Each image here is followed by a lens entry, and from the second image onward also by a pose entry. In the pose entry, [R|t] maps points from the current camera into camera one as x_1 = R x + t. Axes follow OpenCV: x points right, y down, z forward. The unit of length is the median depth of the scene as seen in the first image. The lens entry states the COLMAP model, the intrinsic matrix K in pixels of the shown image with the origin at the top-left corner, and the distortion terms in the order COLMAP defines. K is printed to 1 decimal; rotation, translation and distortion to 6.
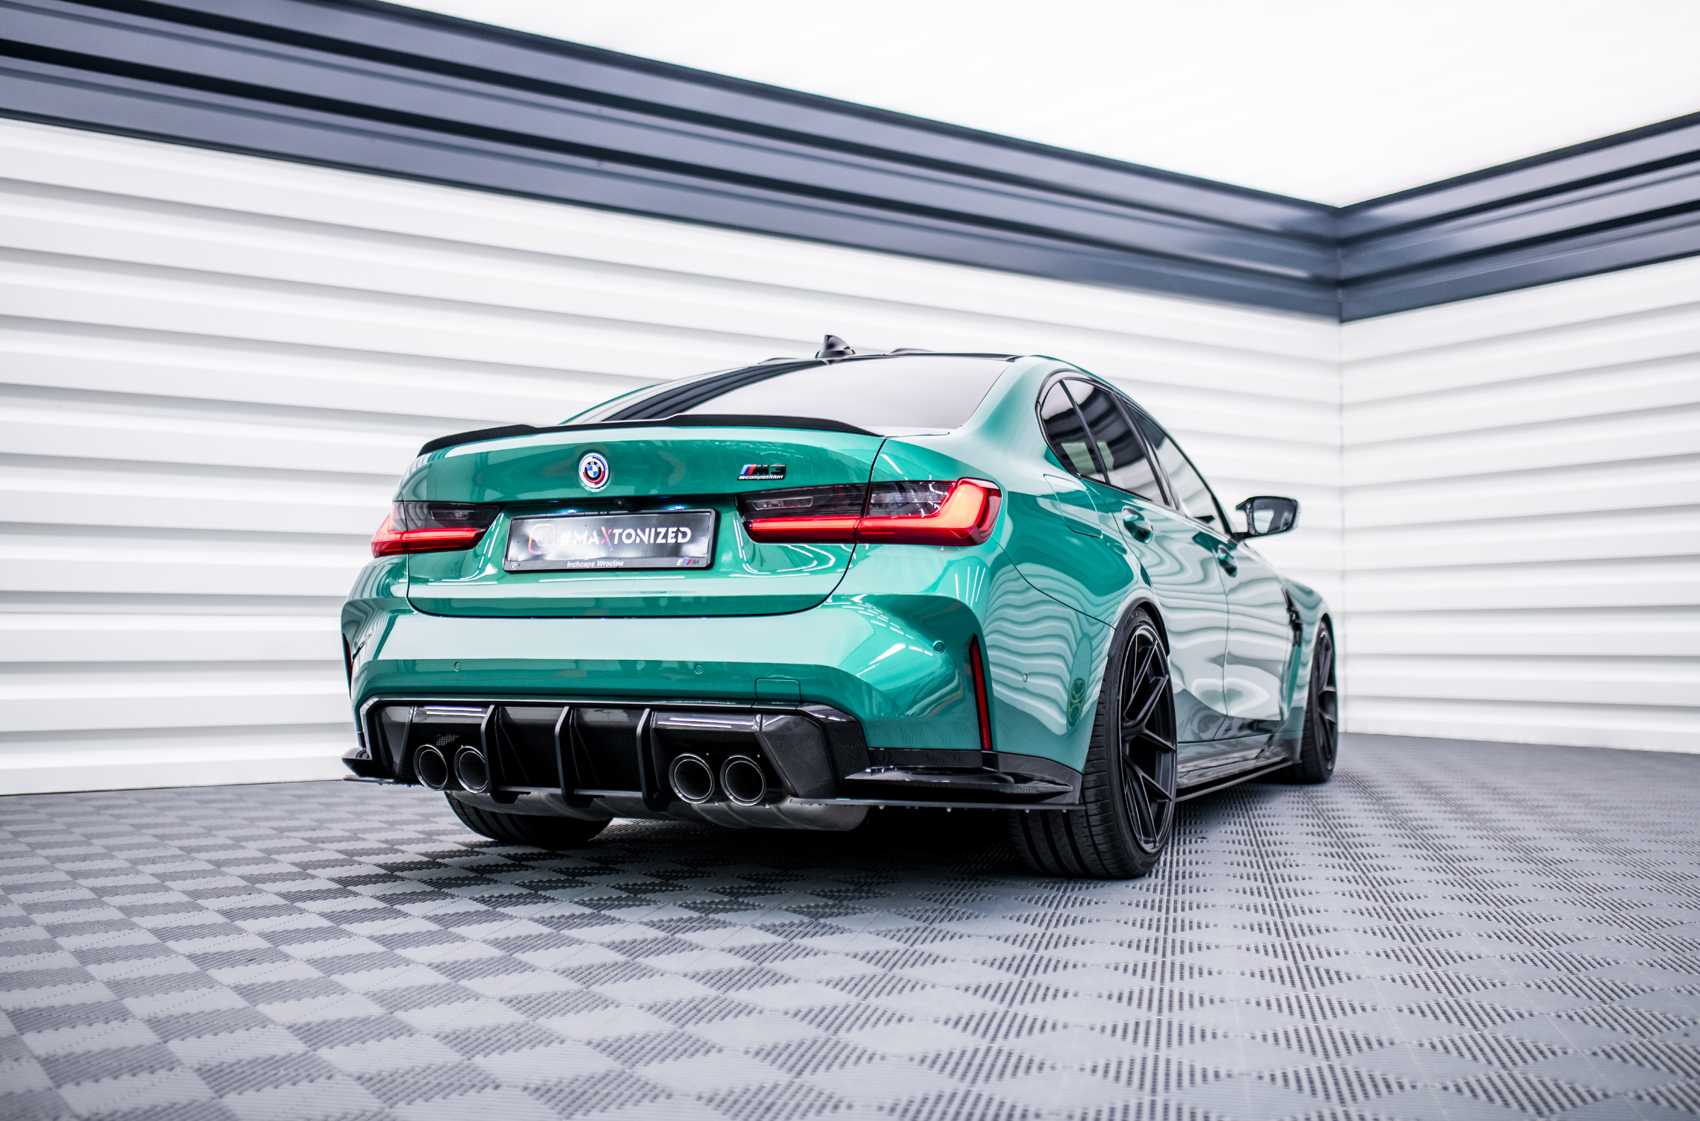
lens RADIAL K [[1705.0, 0, 823.5], [0, 1705.0, 565.5], [0, 0, 1]] dist [-0.001624, 0.012858]
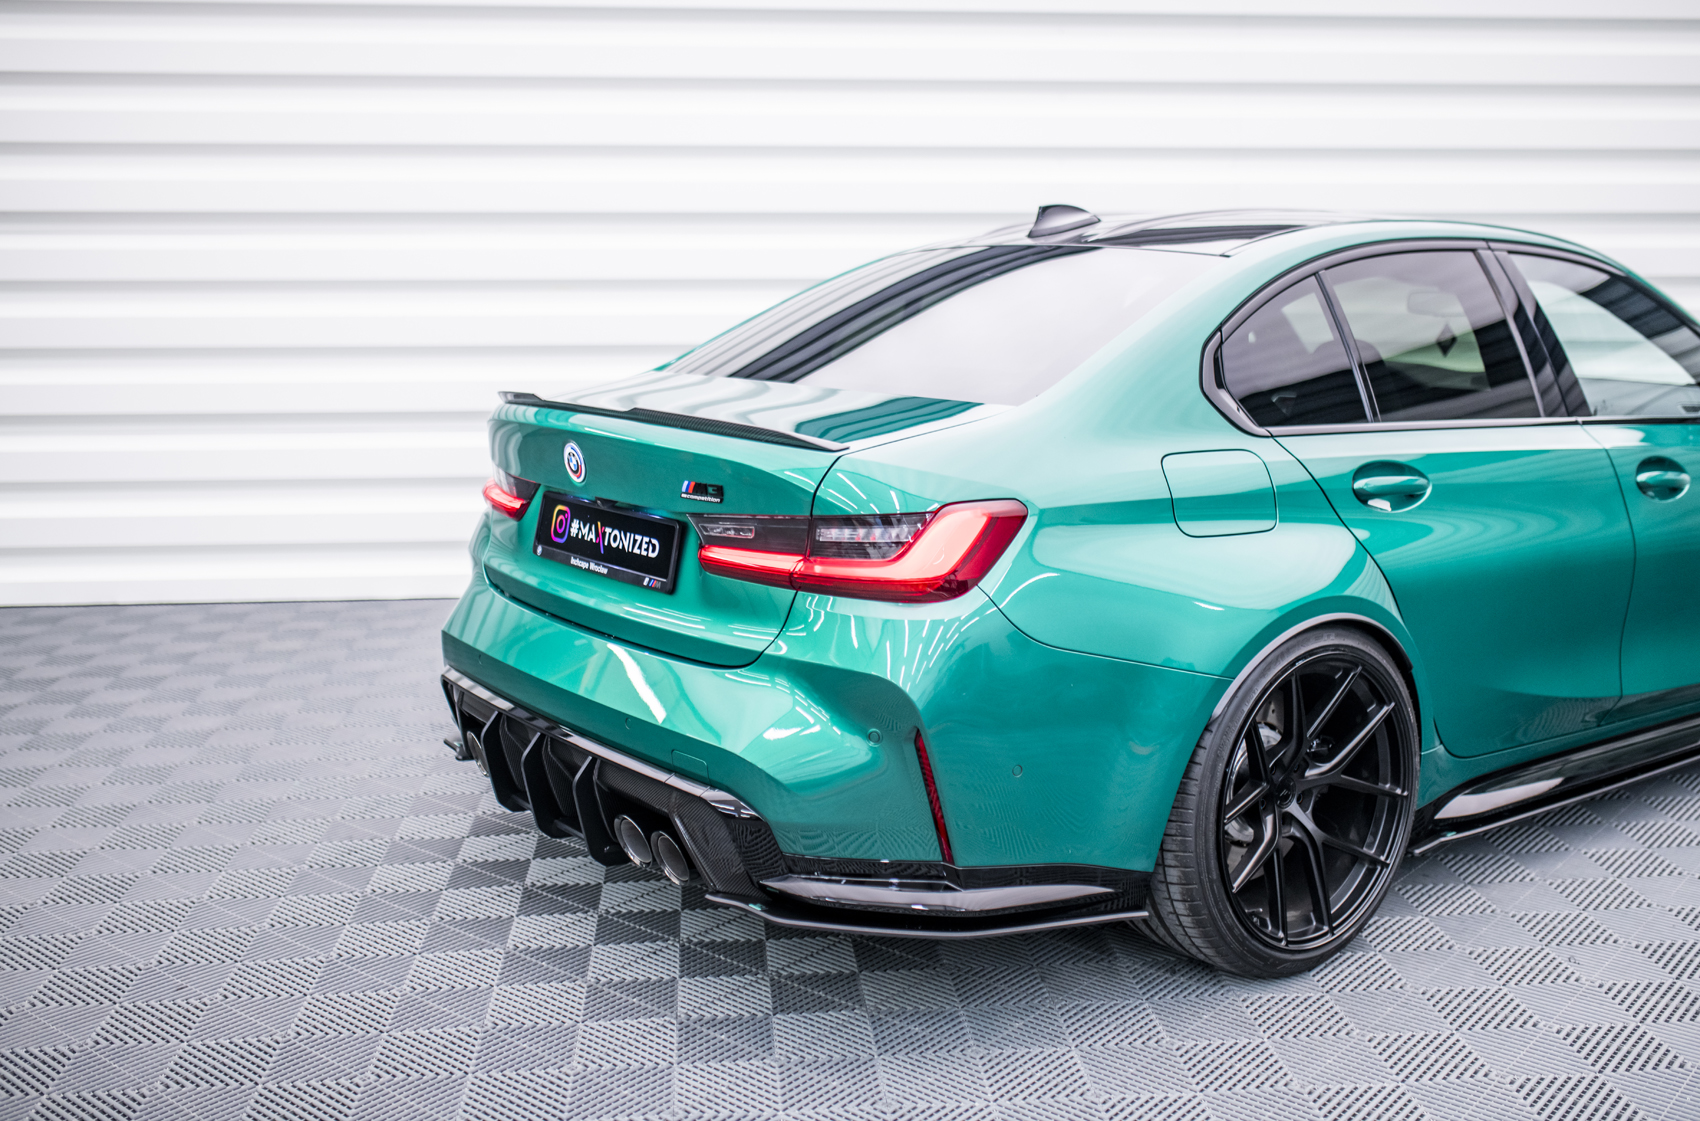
lens RADIAL K [[1669.7, 0, 850.0], [0, 1669.7, 560.5], [0, 0, 1]] dist [0.038646, 0.005375]
pose [[0.884474, 0.077334, -0.460137, 0.343277], [0.022433, 0.977980, 0.207488, -0.161657], [0.466051, -0.193840, 0.863263, 0.294365]]
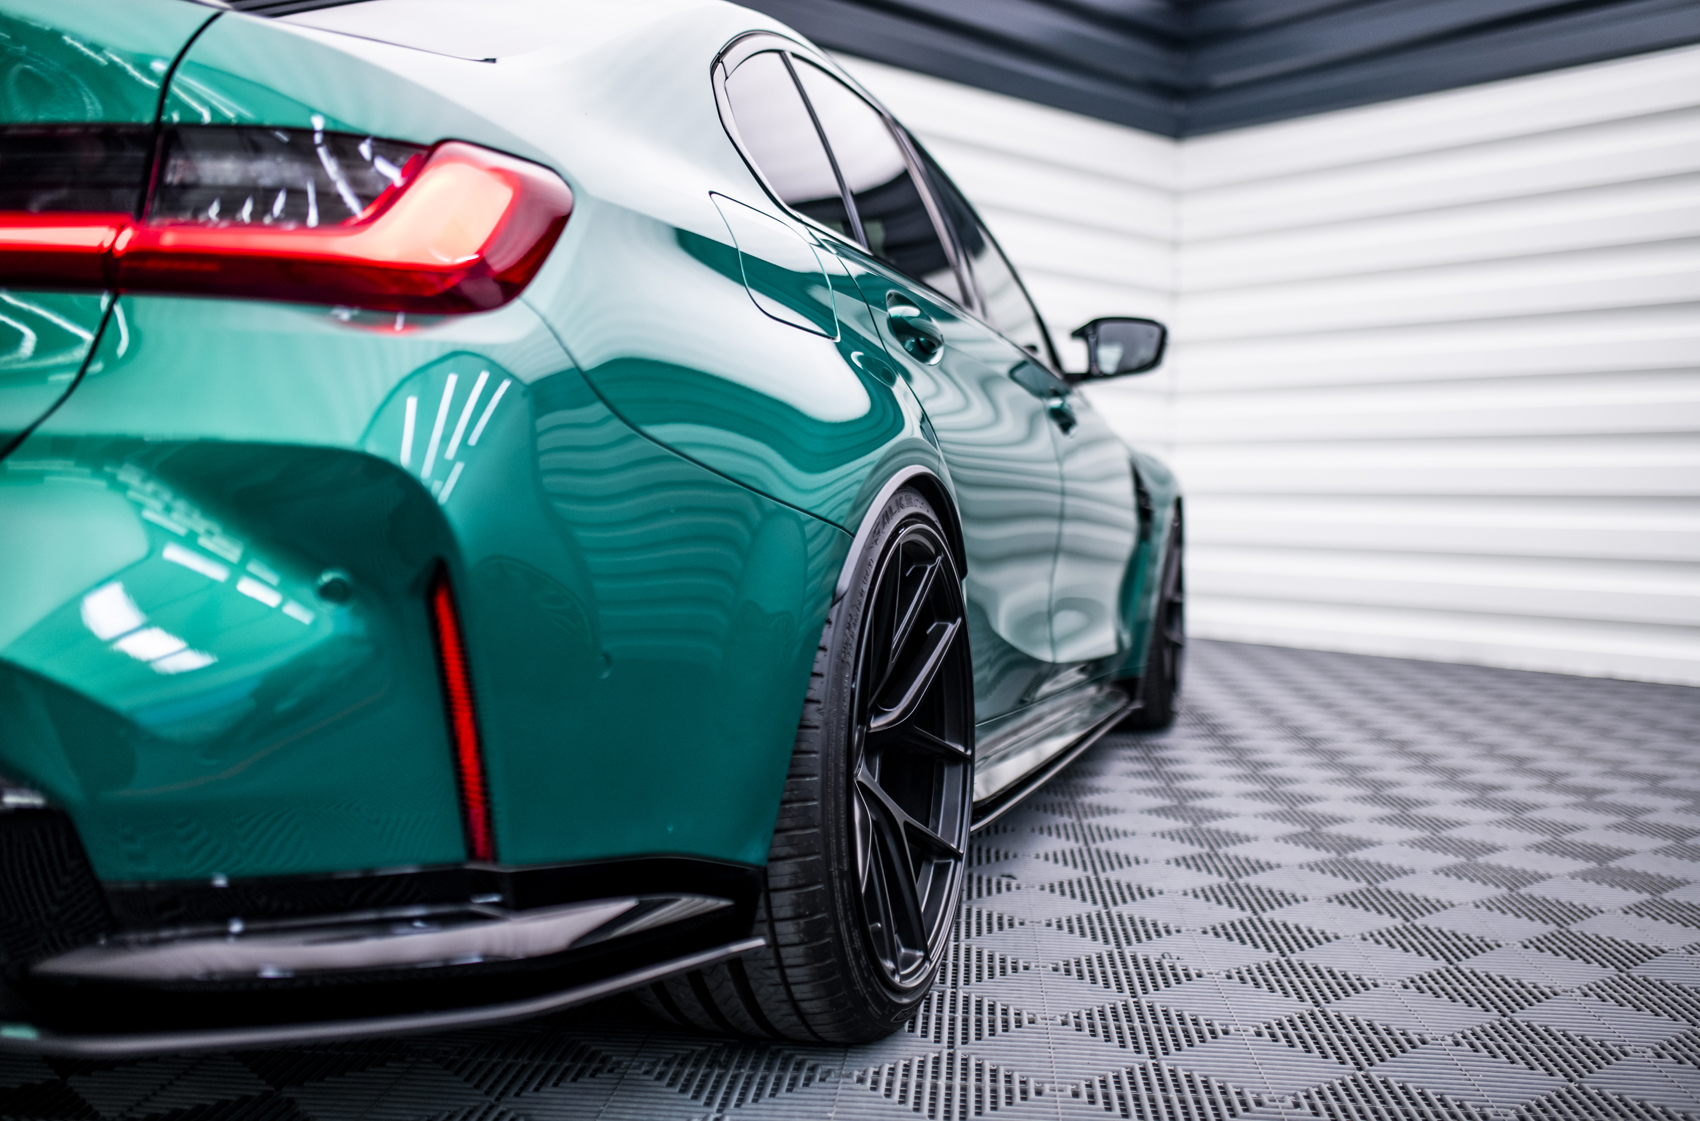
lens RADIAL K [[1640.3, 0, 849.9], [0, 1640.3, 540.4], [0, 0, 1]] dist [0.030854, 0.007112]
pose [[0.991229, 0.021646, 0.130371, 0.109386], [-0.030433, 0.997369, 0.065794, 0.009725], [-0.128604, -0.069184, 0.989280, 0.546050]]
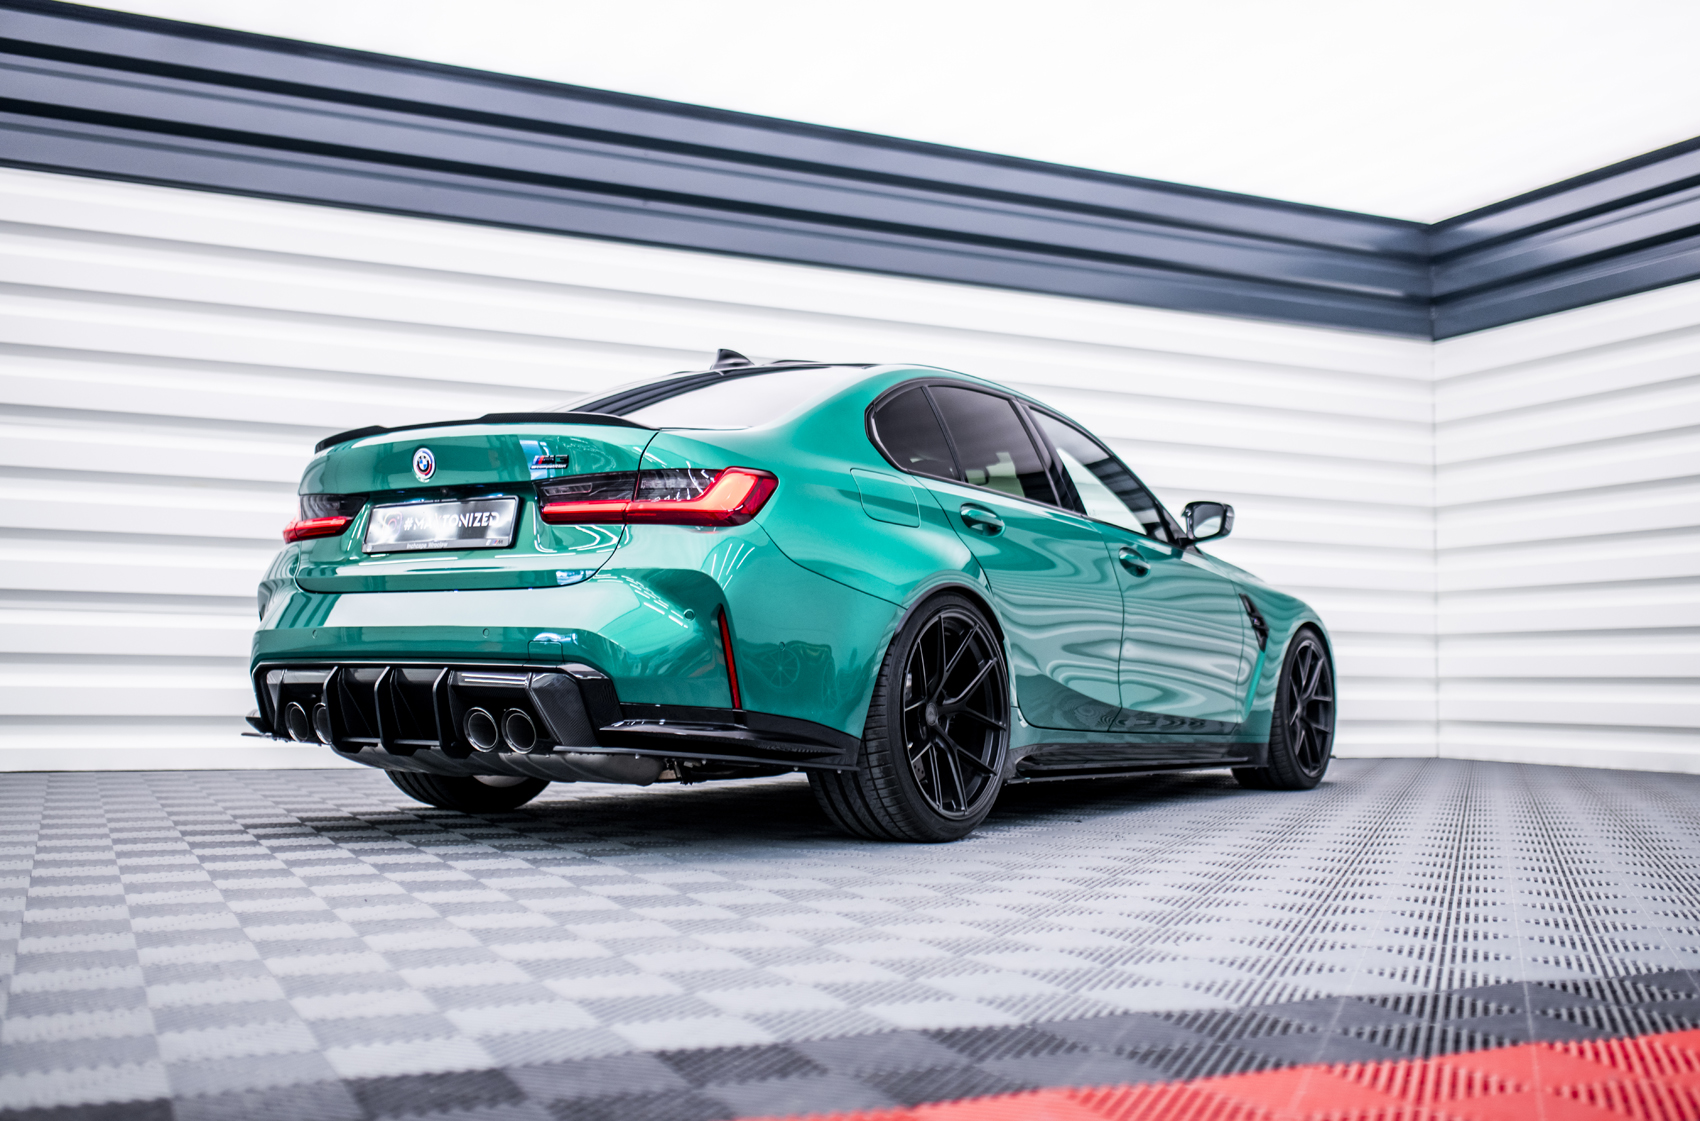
lens RADIAL K [[1717.7, 0, 821.3], [0, 1717.7, 560.5], [0, 0, 1]] dist [0.022870, 0.004931]
pose [[0.987258, 0.001749, -0.159121, 0.282686], [-0.006280, 0.999589, -0.027981, 0.036402], [0.159007, 0.028623, 0.986862, -0.088193]]
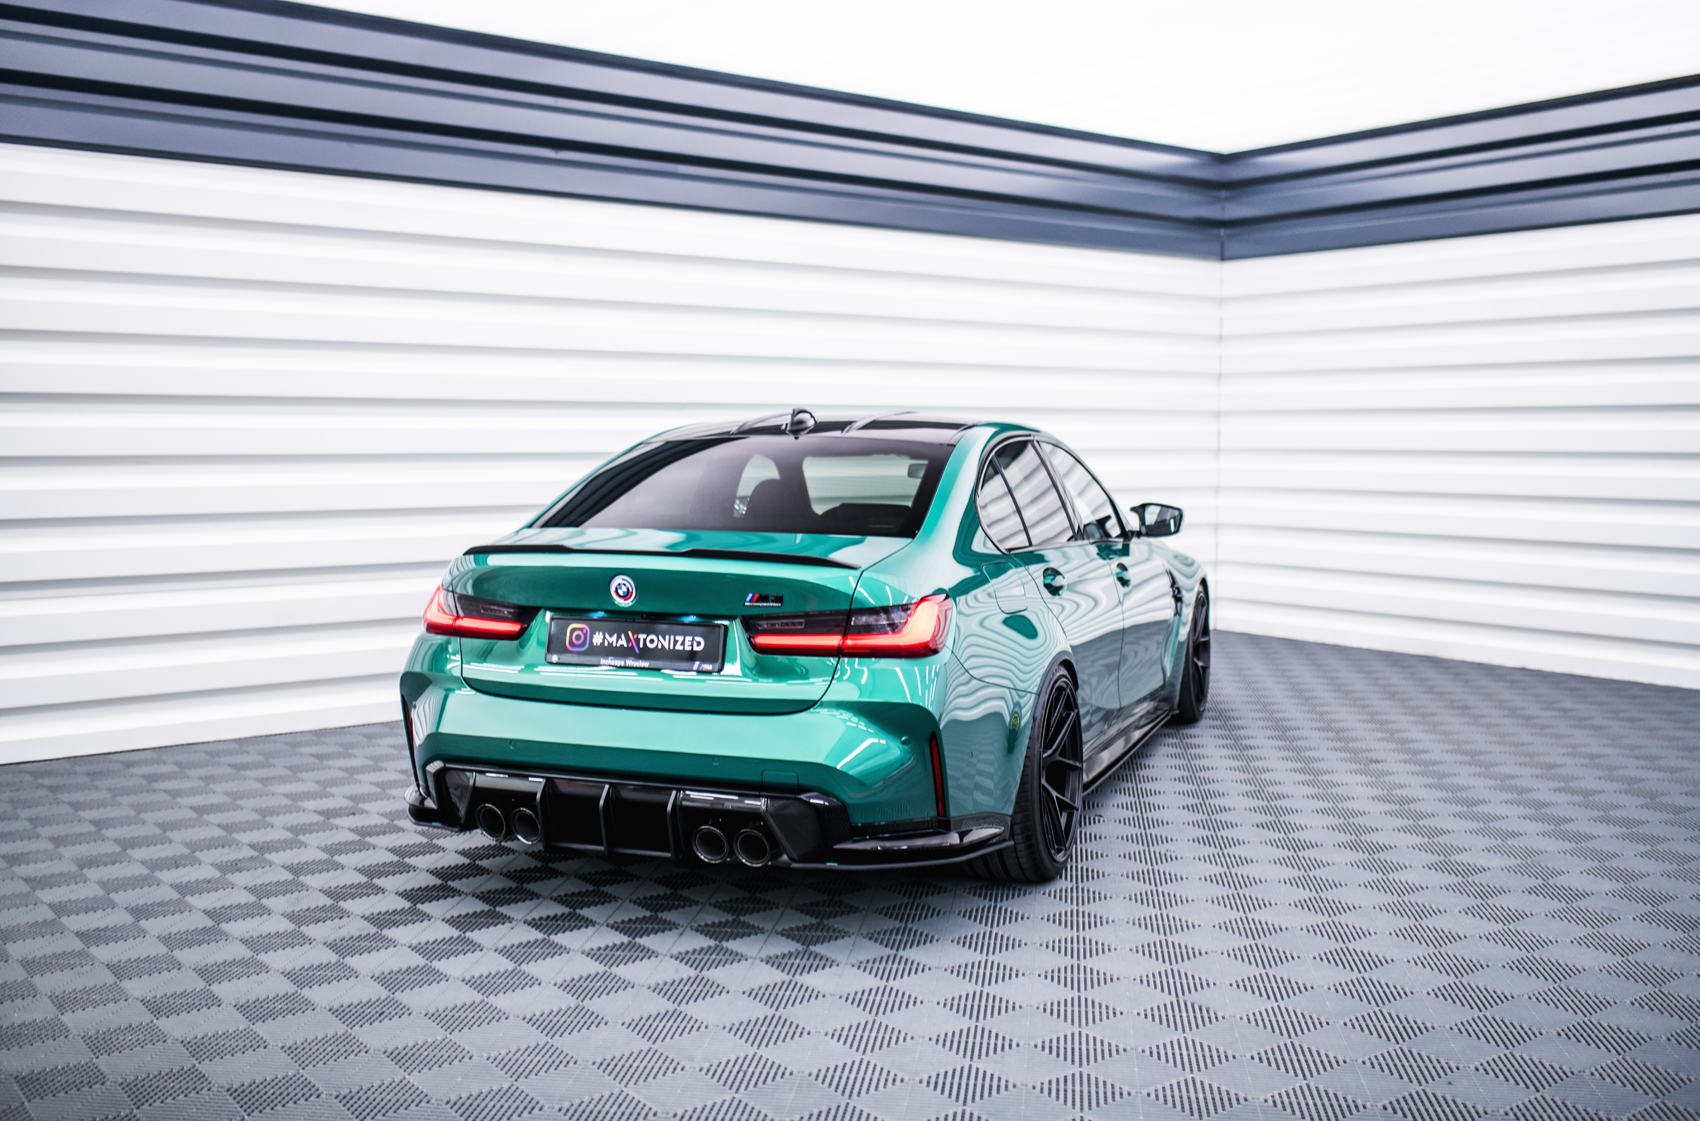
lens RADIAL K [[1669.7, 0, 850.0], [0, 1669.7, 560.5], [0, 0, 1]] dist [0.038646, 0.005375]
pose [[0.996701, -0.006718, 0.080884, -0.062257], [-0.003052, 0.992762, 0.120061, -0.199532], [-0.081105, -0.119912, 0.989466, -0.179987]]
